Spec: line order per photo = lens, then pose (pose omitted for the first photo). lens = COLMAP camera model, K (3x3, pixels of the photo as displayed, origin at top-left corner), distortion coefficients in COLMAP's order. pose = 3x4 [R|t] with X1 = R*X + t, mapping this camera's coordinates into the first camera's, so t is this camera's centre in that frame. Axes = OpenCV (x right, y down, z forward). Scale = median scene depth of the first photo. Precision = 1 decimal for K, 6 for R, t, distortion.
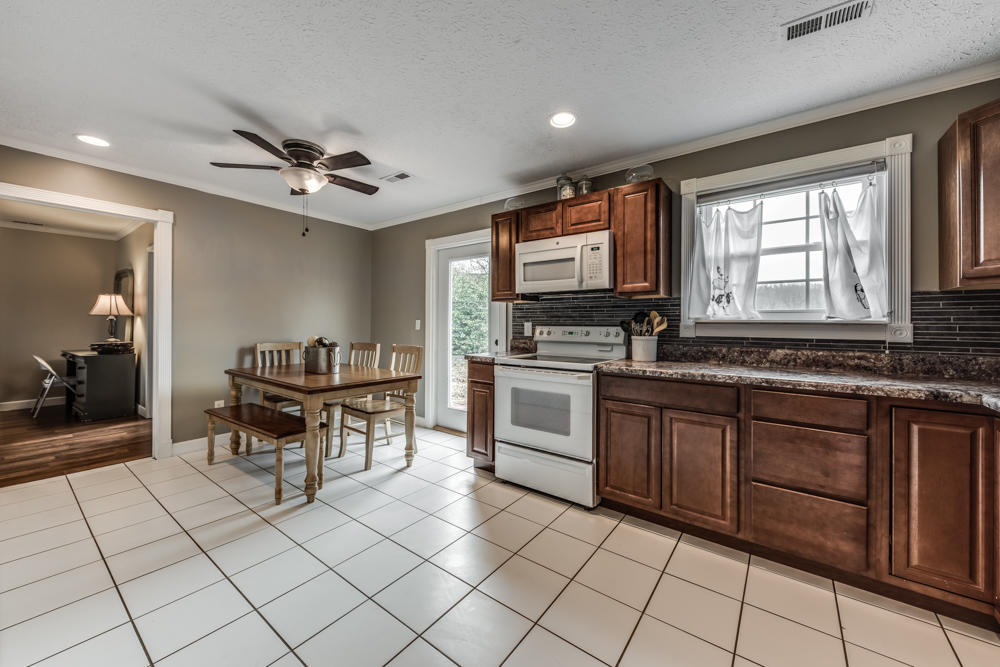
lens RADIAL K [[371.3, 0, 504.7], [0, 371.3, 323.1], [0, 0, 1]] dist [0.013779, -0.000254]
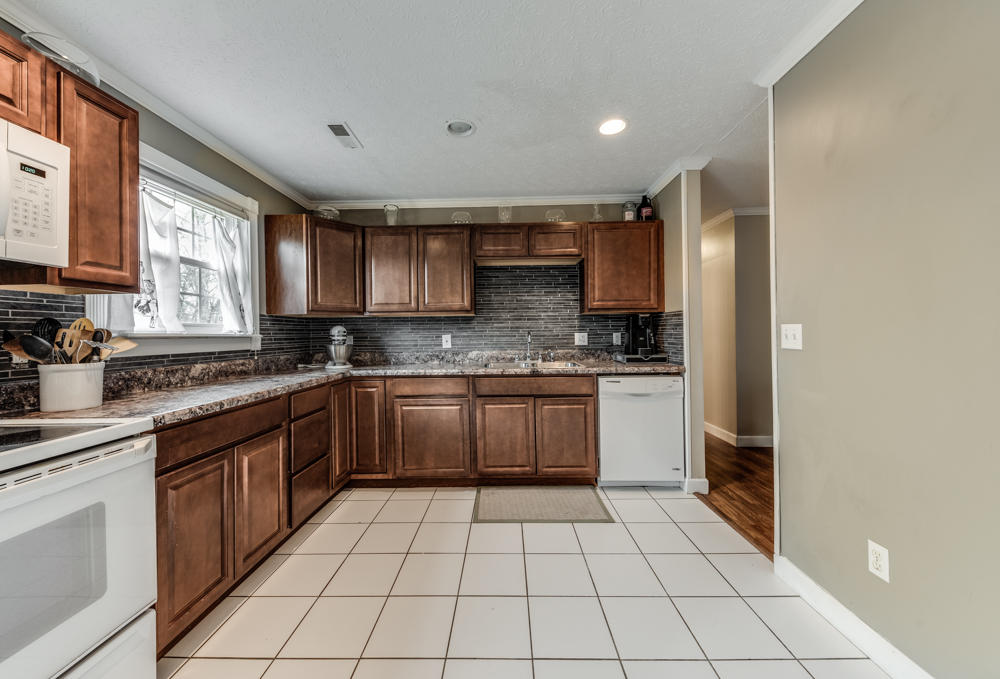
lens RADIAL K [[364.3, 0, 504.1], [0, 364.3, 331.7], [0, 0, 1]] dist [0.002065, -0.000235]
pose [[-0.581567, 0.008393, 0.813455, -0.428748], [0.010788, 0.999938, -0.002604, -0.002425], [-0.813427, 0.007261, -0.581622, 0.798142]]
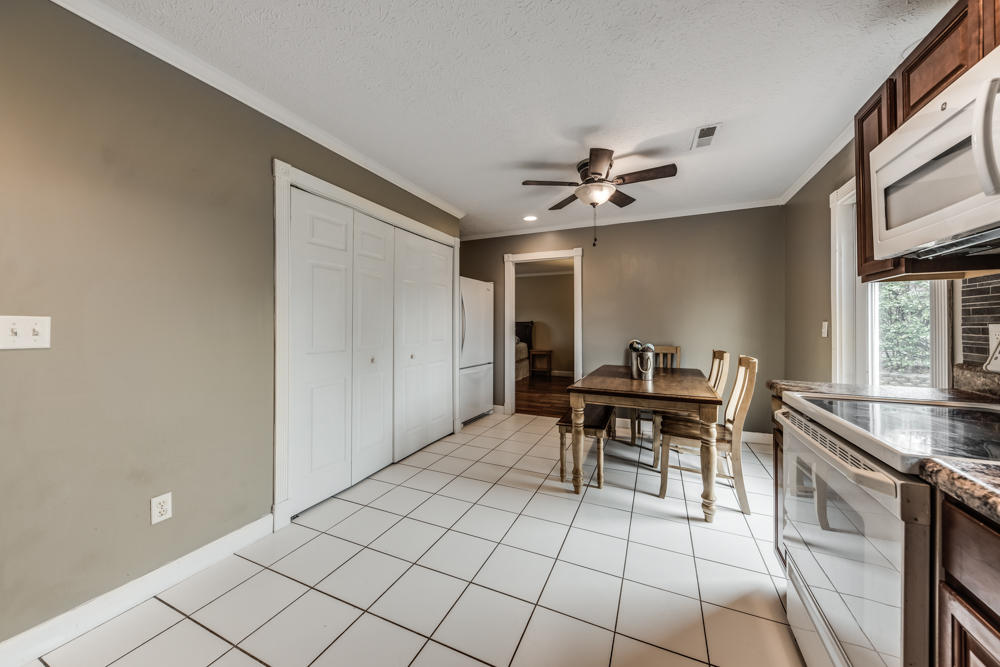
lens RADIAL K [[355.6, 0, 501.2], [0, 355.6, 321.7], [0, 0, 1]] dist [-0.000493, -0.000212]
pose [[0.208819, -0.015698, -0.977828, 0.414382], [-0.000393, 0.999870, -0.016135, 0.002650], [0.977954, 0.003753, 0.208785, 0.536867]]
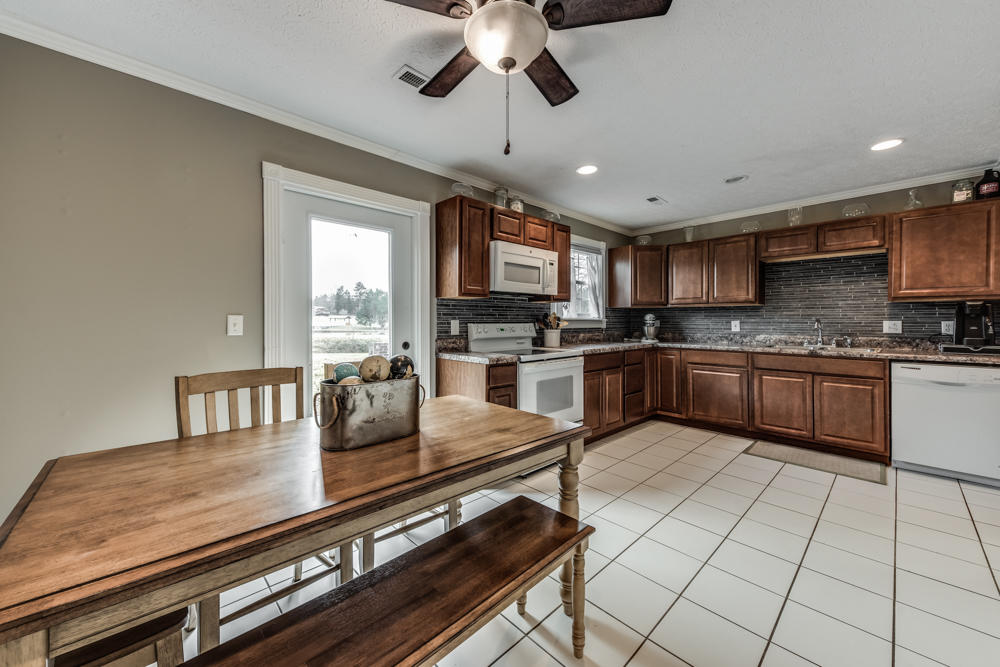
lens RADIAL K [[371.3, 0, 501.0], [0, 371.3, 322.8], [0, 0, 1]] dist [0.013779, -0.000254]
pose [[0.177626, -0.010672, 0.984040, -1.081639], [0.000734, 0.999942, 0.010712, -0.006701], [-0.984098, -0.001181, 0.177623, 0.942024]]
